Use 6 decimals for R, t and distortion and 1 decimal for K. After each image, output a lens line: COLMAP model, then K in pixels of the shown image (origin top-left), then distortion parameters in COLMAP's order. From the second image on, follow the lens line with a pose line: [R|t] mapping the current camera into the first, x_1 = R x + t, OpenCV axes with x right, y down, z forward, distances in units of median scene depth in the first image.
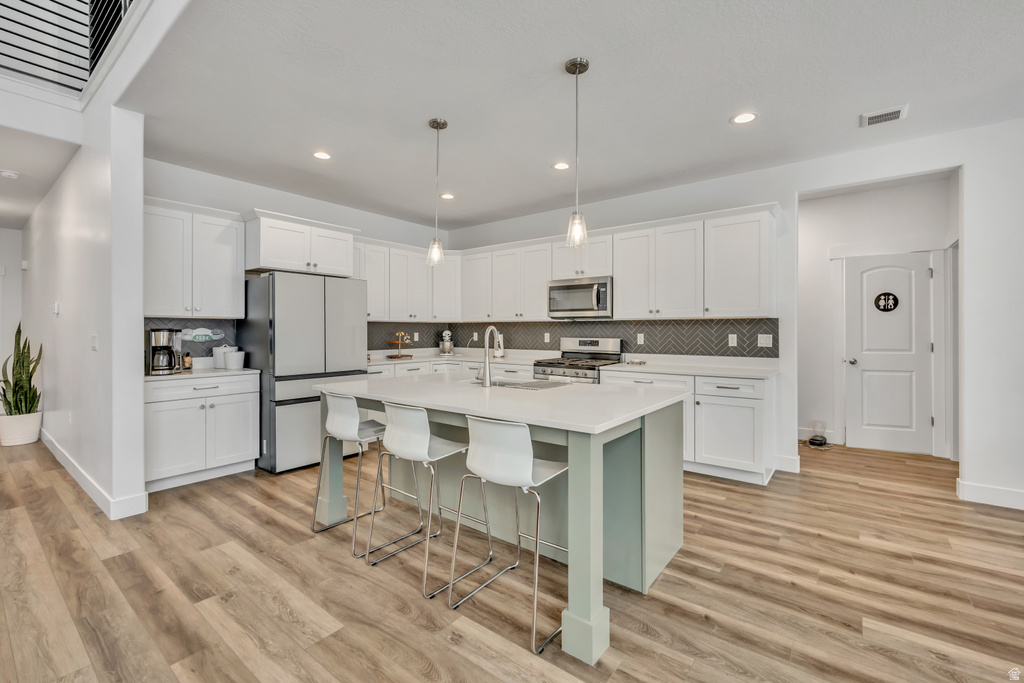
lens RADIAL K [[442.7, 0, 512.8], [0, 442.7, 335.2], [0, 0, 1]] dist [-0.000205, 0.001534]
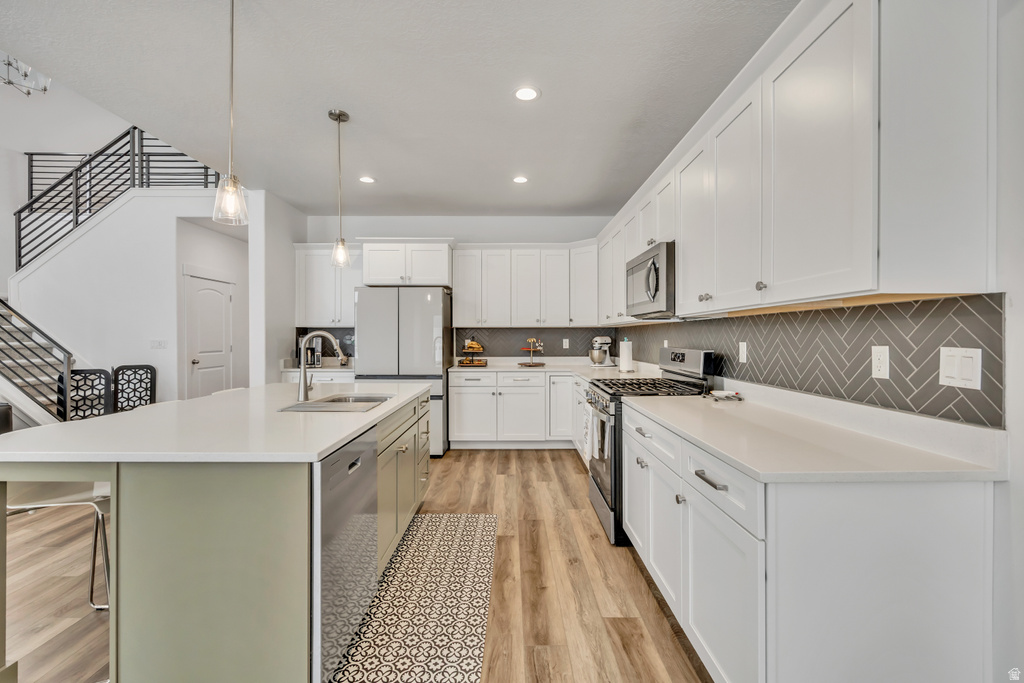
lens RADIAL K [[442.7, 0, 506.9], [0, 442.7, 336.2], [0, 0, 1]] dist [-0.000205, 0.001534]
pose [[0.607151, -0.001596, -0.794585, 0.551457], [-0.007988, 0.999935, -0.008112, -0.004144], [0.794546, 0.011272, 0.607099, 0.495058]]
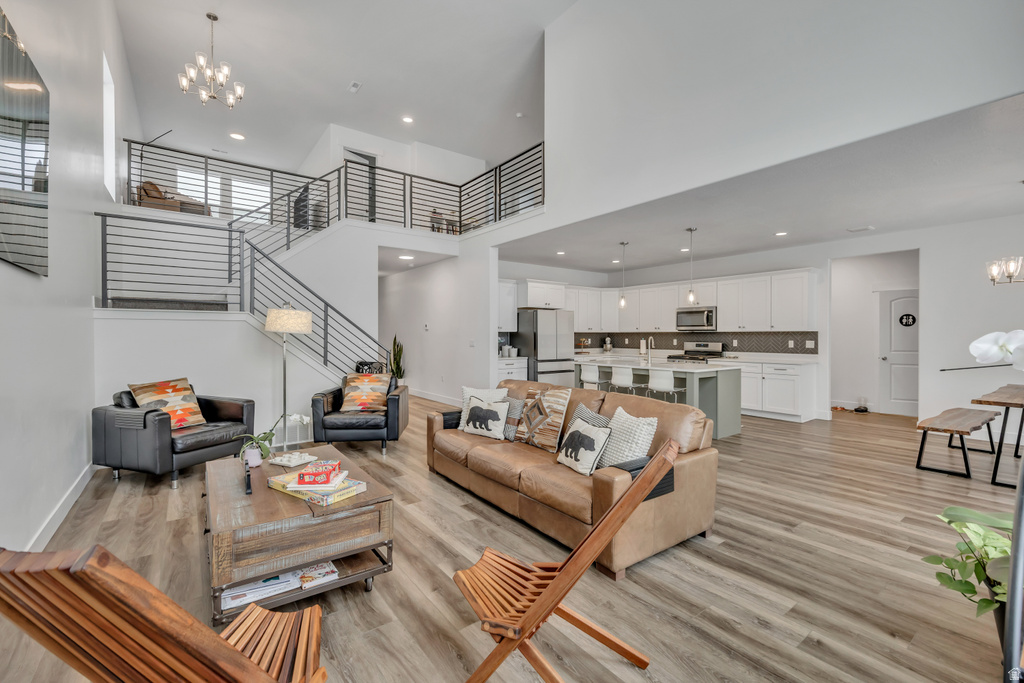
lens RADIAL K [[442.7, 0, 514.1], [0, 442.7, 342.3], [0, 0, 1]] dist [-0.000205, 0.001534]
pose [[0.966454, 0.004858, -0.256795, -0.090962], [-0.003628, 0.999980, 0.005263, -0.000402], [0.256815, -0.004155, 0.966452, -0.855087]]
